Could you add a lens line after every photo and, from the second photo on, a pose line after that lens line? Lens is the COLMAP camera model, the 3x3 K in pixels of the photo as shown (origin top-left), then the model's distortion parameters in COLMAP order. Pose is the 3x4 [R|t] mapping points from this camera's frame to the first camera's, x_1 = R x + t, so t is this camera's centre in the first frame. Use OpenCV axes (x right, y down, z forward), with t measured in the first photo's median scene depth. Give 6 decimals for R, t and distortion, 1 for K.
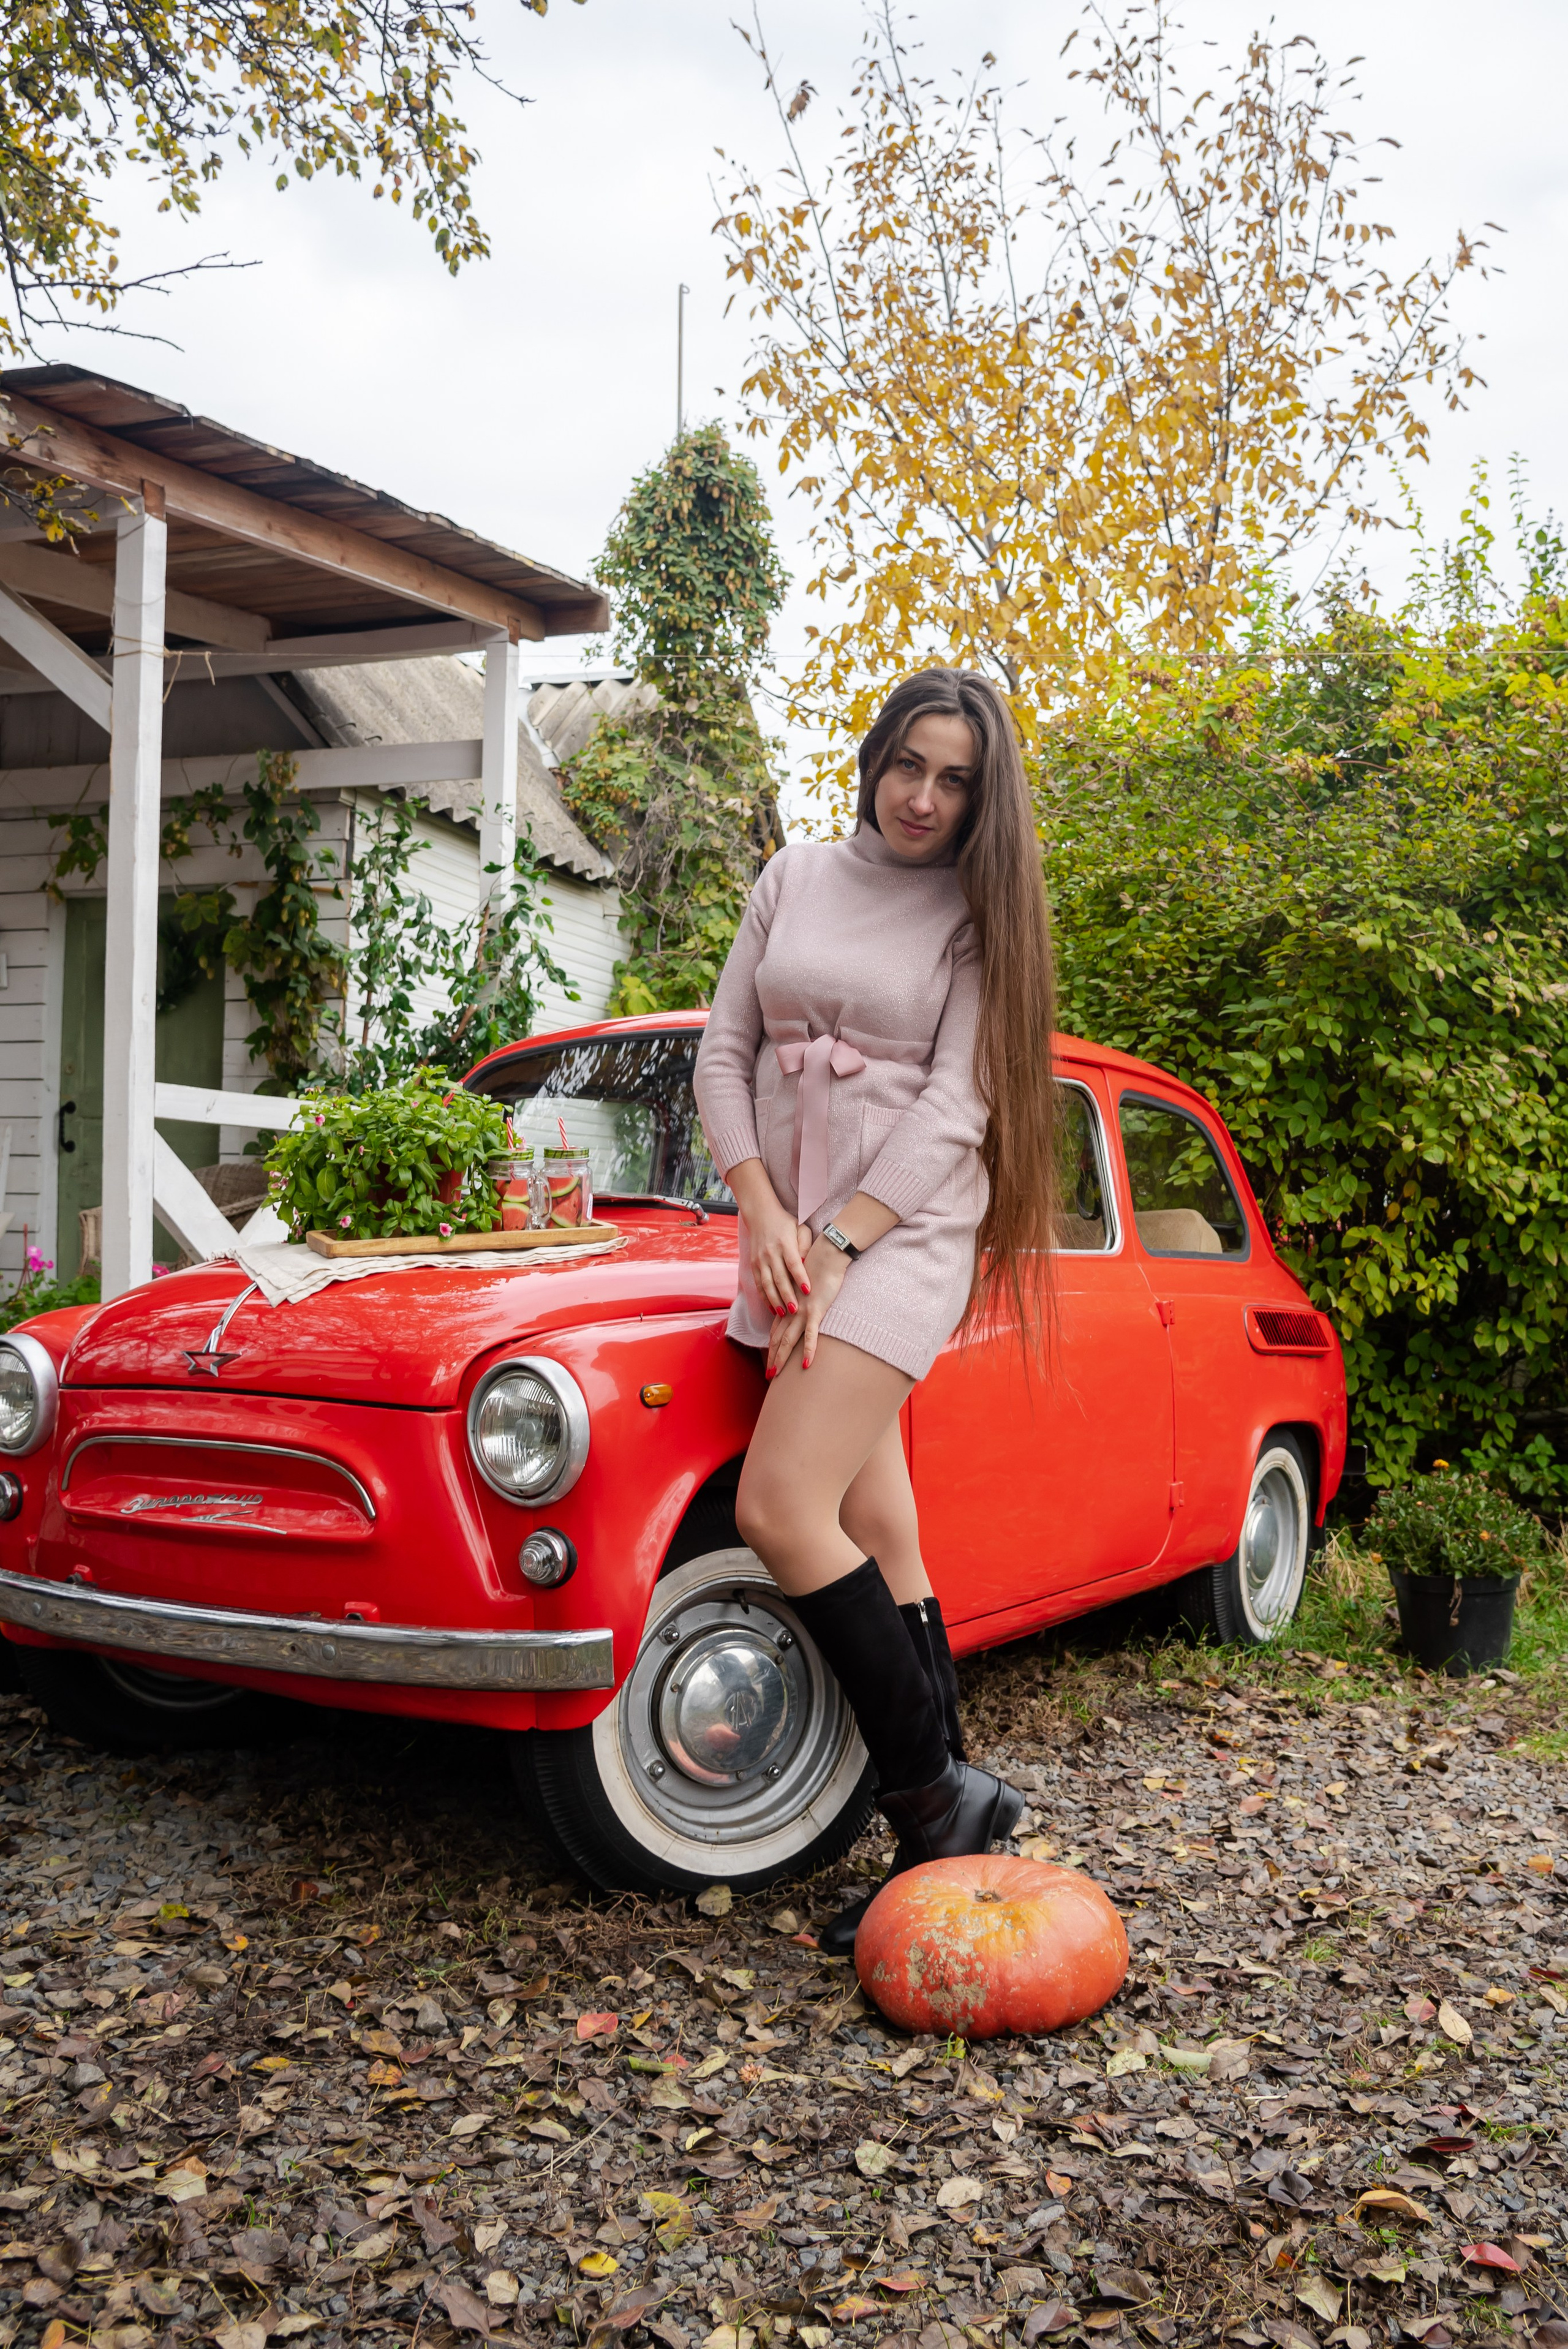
lens RADIAL K [[2056.7, 0, 901.4], [0, 2056.7, 1081.5], [0, 0, 1]] dist [-0.100809, 0.065103]
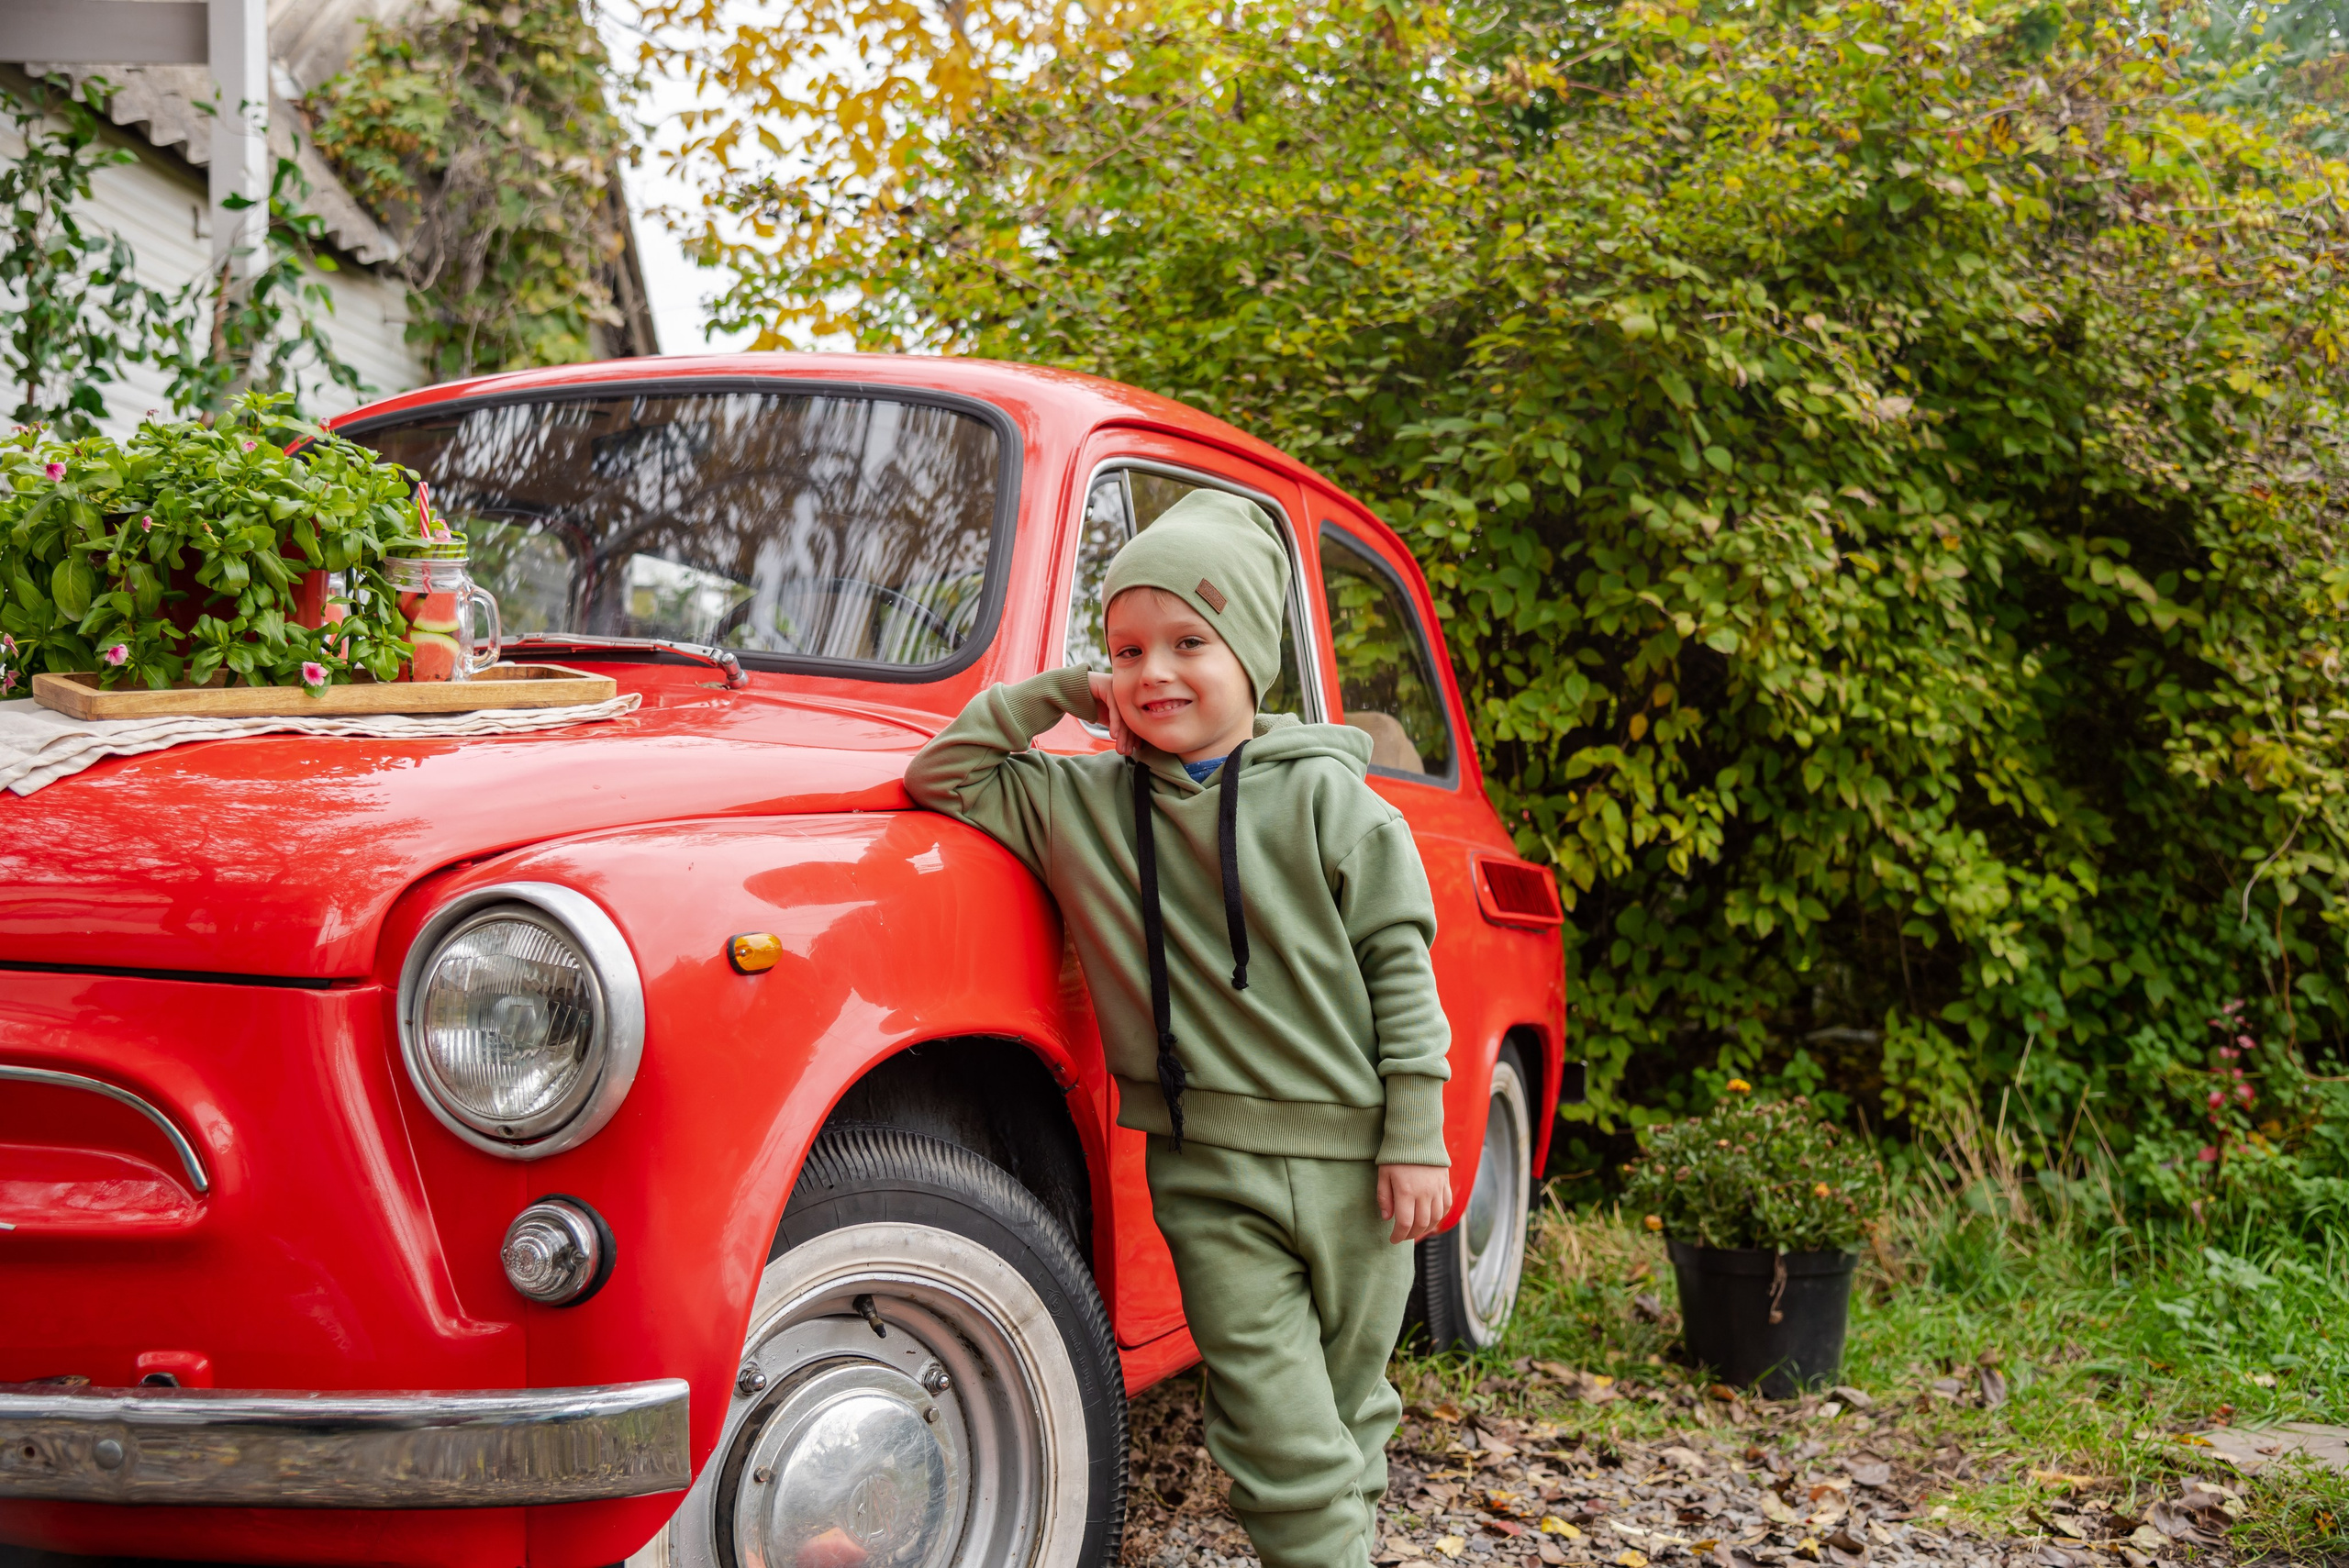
lens RADIAL K [[2615.9, 0, 1174.5], [0, 2615.9, 784.0], [0, 0, 1]] dist [0.069609, 0.224085]
pose [[0.985516, 0.009850, 0.169295, -0.047028], [-0.020466, 0.997923, 0.061073, 0.022399], [-0.168342, -0.063654, 0.983671, 0.103572]]
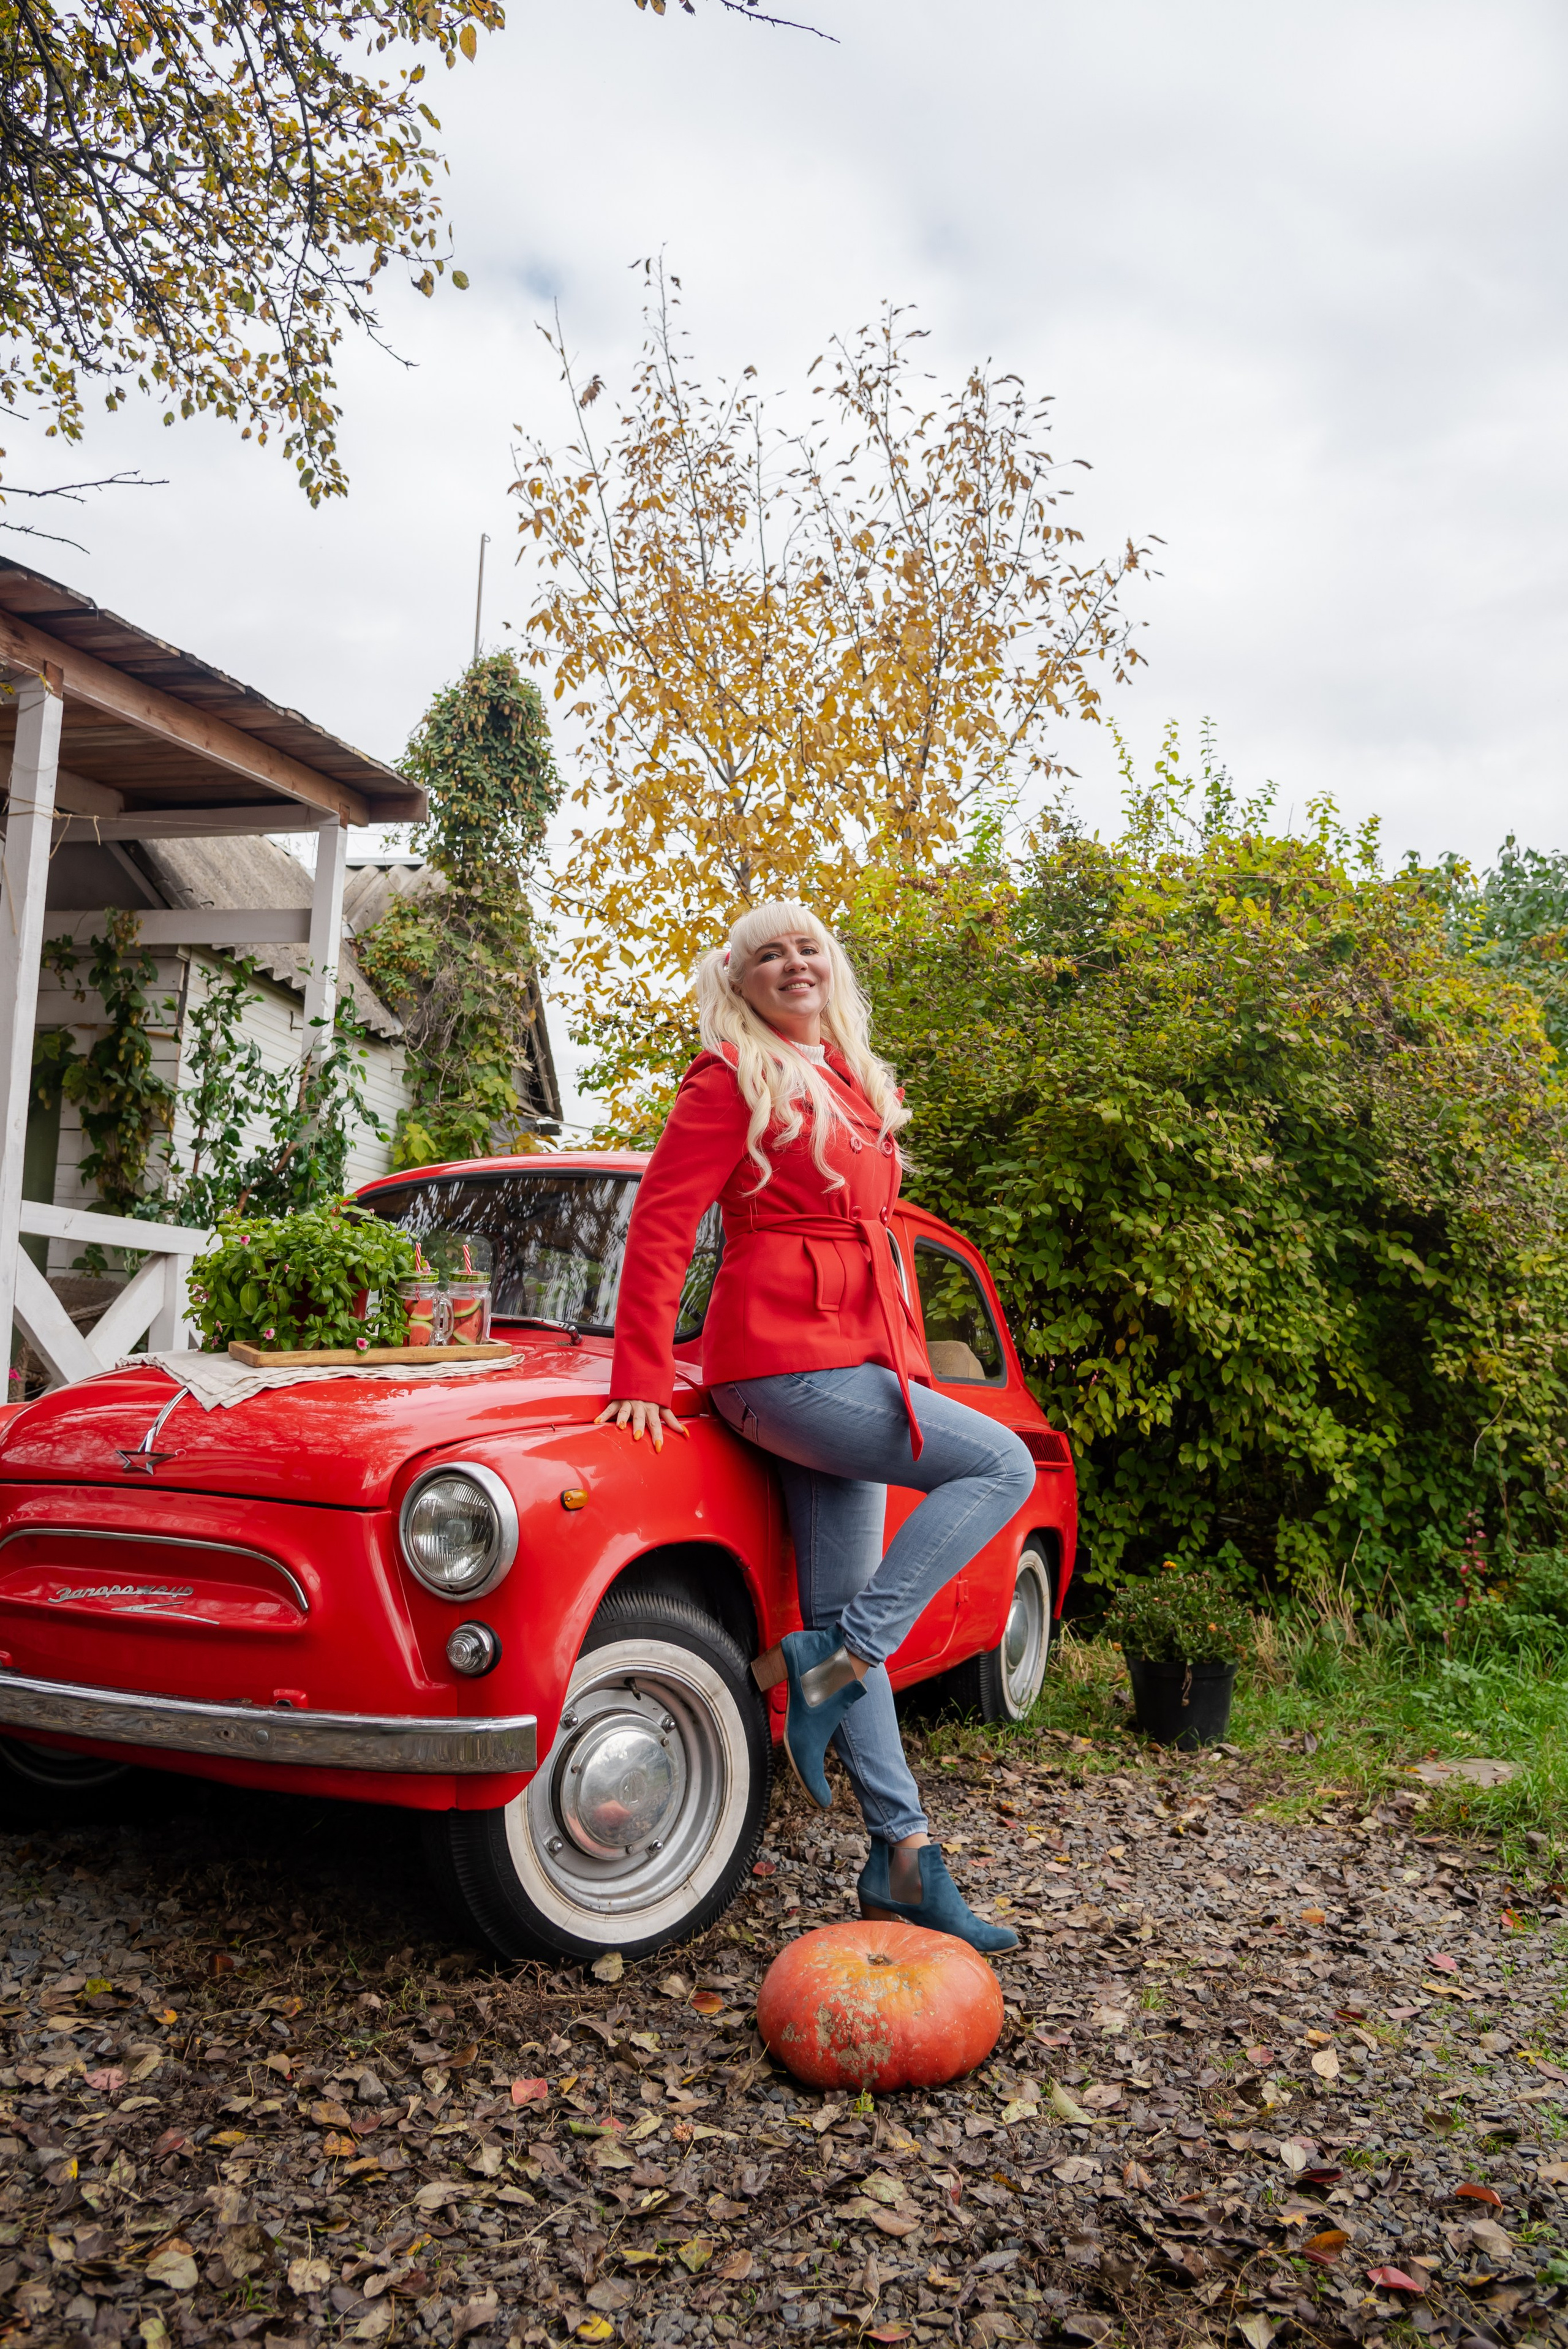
lens RADIAL K [[1759.3, 0, 830.6], [0, 1759.3, 1081.6], [0, 0, 1]] dist [-0.121302, 0.060452]
pose [[0.990823, 0.040525, 0.128946, -0.041633], [-0.029666, 0.995935, -0.085048, 0.001924], [-0.131869, 0.080442, 0.987998, 0.015043]]
